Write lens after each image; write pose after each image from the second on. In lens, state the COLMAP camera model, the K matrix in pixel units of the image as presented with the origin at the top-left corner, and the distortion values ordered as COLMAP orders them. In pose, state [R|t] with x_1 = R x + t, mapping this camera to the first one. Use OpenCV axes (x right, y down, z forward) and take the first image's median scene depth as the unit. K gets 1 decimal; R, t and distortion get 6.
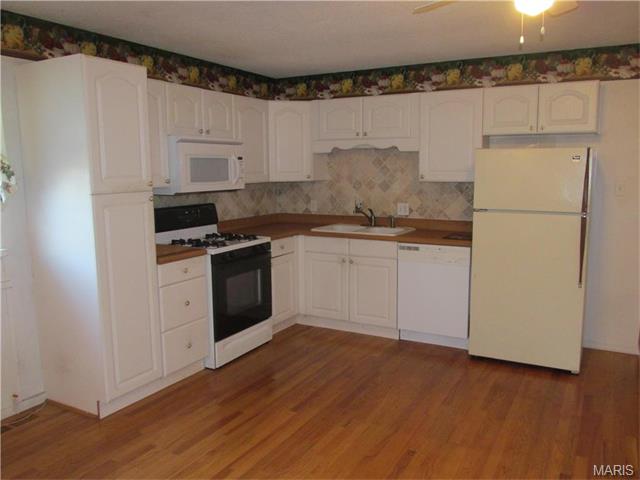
lens RADIAL K [[527.8, 0, 320.0], [0, 527.8, 240.0], [0, 0, 1]] dist [-0.043354, 0.006105]
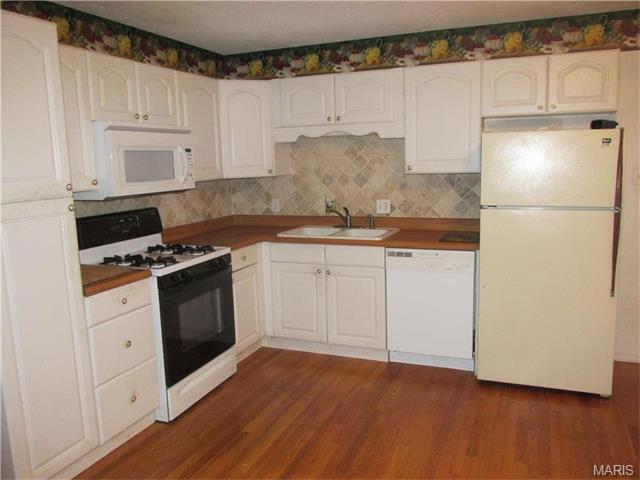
lens RADIAL K [[527.8, 0, 320.0], [0, 527.8, 240.0], [0, 0, 1]] dist [-0.043354, 0.006105]
pose [[0.992995, -0.038819, 0.111596, -0.046308], [0.037267, 0.999178, 0.015956, -0.024254], [-0.112123, -0.011686, 0.993626, 0.181412]]
